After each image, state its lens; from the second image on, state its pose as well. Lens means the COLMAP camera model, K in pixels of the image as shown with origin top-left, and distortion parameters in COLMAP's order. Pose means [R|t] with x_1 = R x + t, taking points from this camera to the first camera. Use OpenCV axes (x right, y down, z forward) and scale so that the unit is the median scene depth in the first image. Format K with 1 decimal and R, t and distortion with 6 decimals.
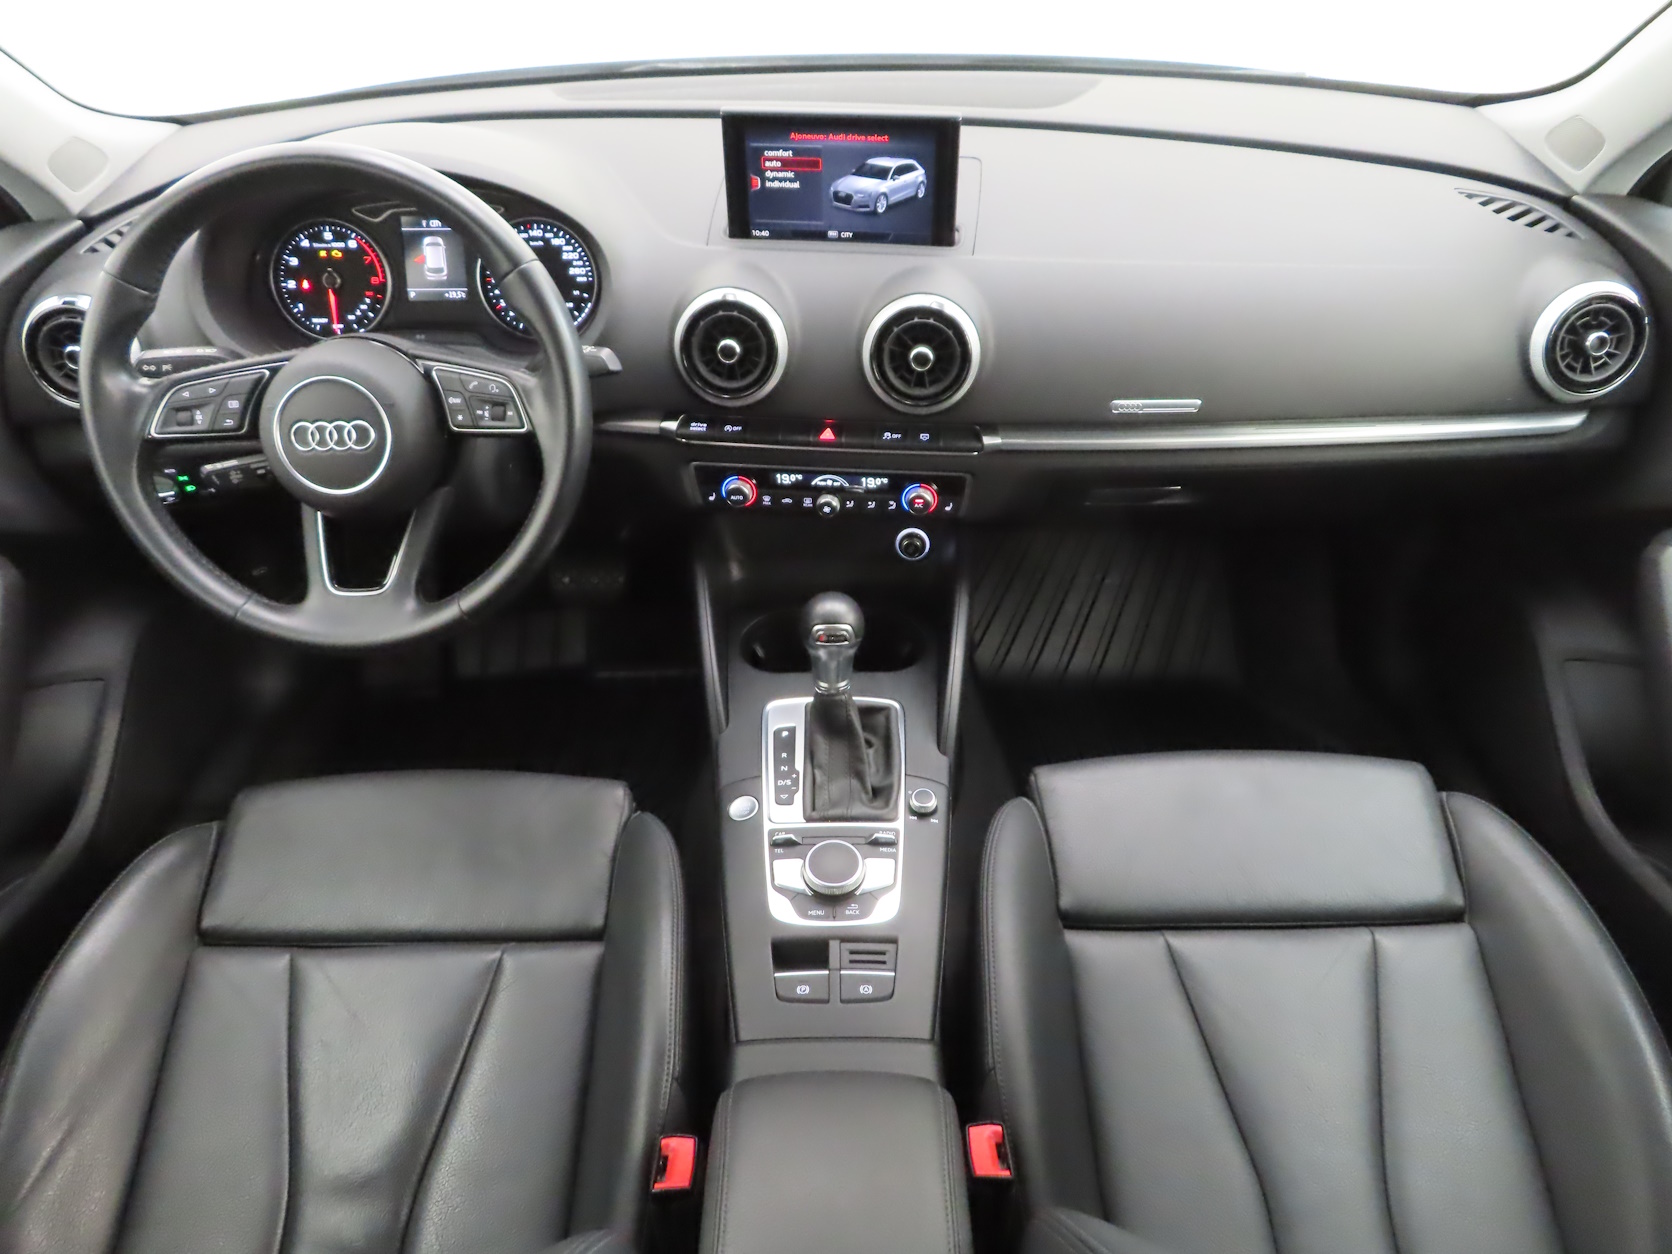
lens RADIAL K [[1223.7, 0, 835.4], [0, 1223.7, 628.4], [0, 0, 1]] dist [-0.011421, 0.008836]
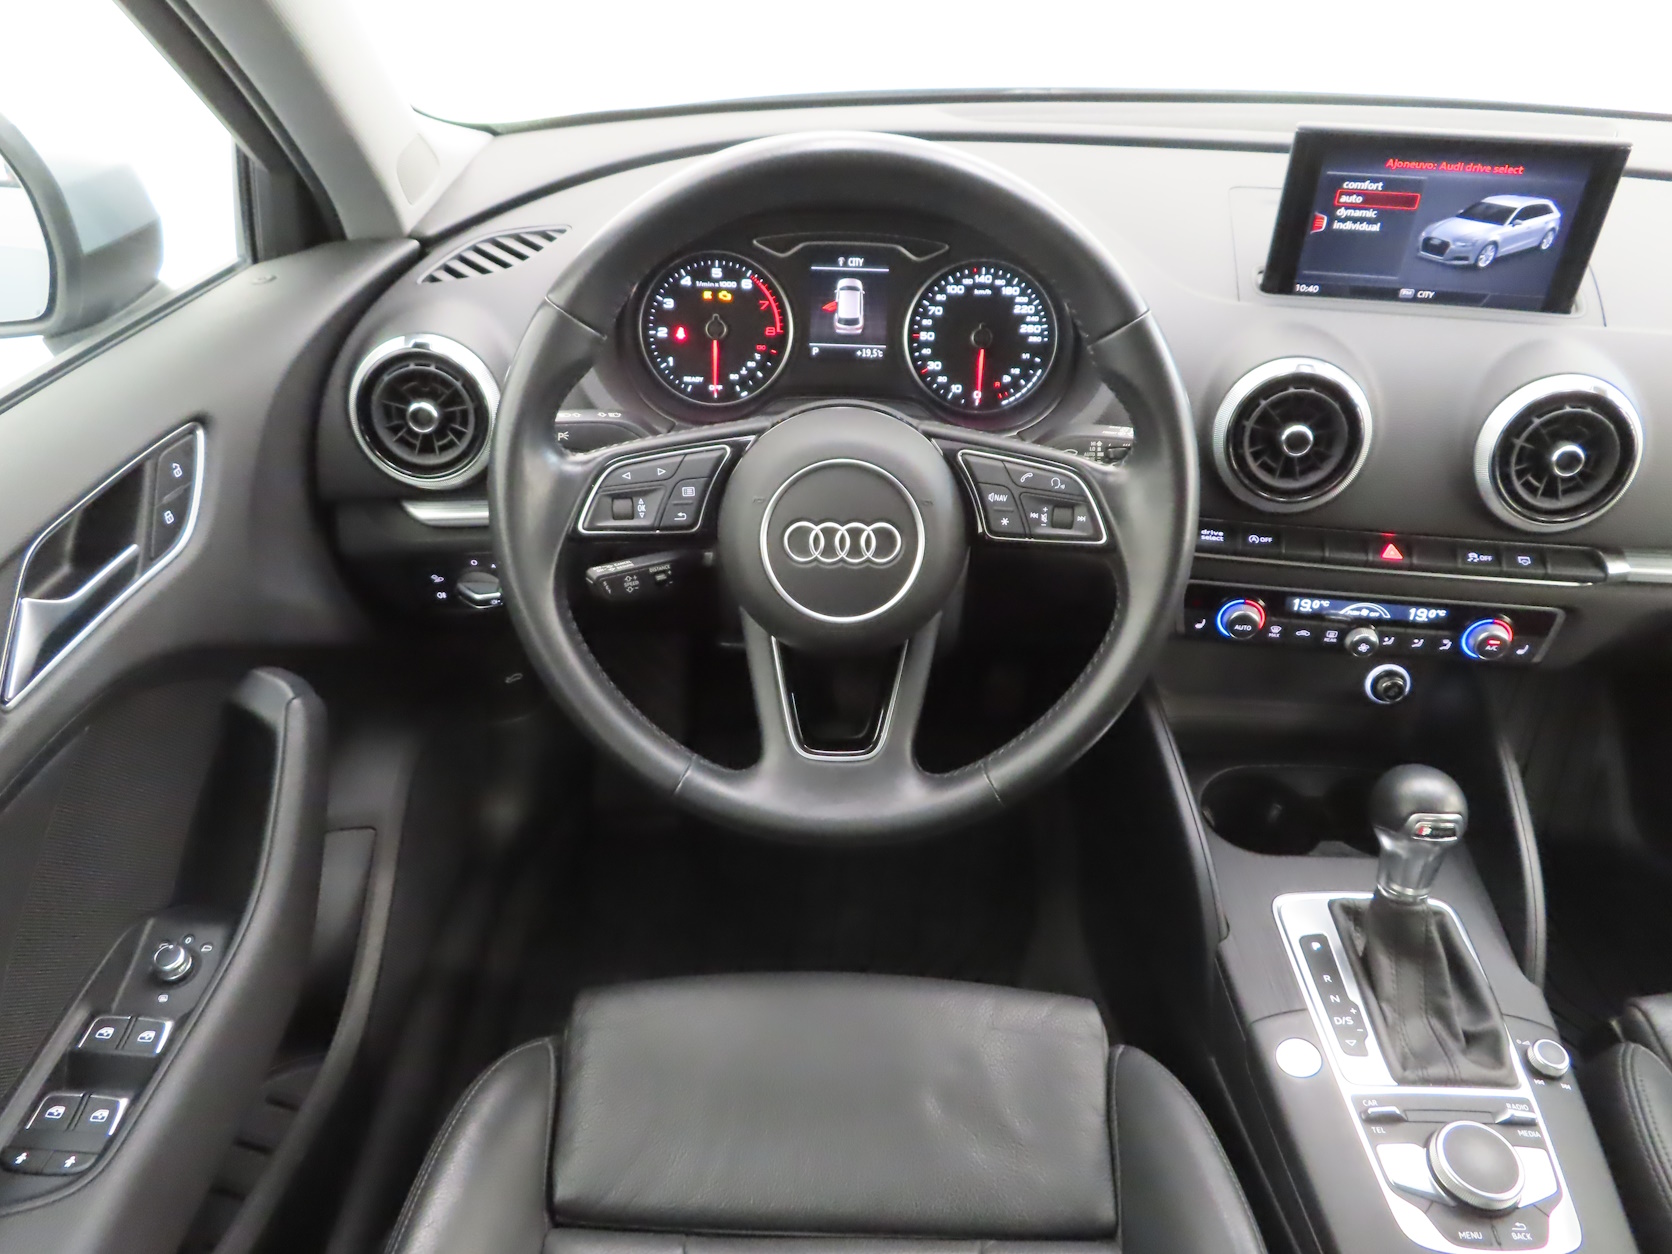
lens RADIAL K [[1223.7, 0, 837.0], [0, 1223.7, 625.0], [0, 0, 1]] dist [-0.011421, 0.008836]
pose [[0.999395, 0.034758, -0.000864, -0.352939], [-0.034748, 0.997667, -0.058769, -0.057841], [-0.001180, 0.058763, 0.998271, 0.250025]]
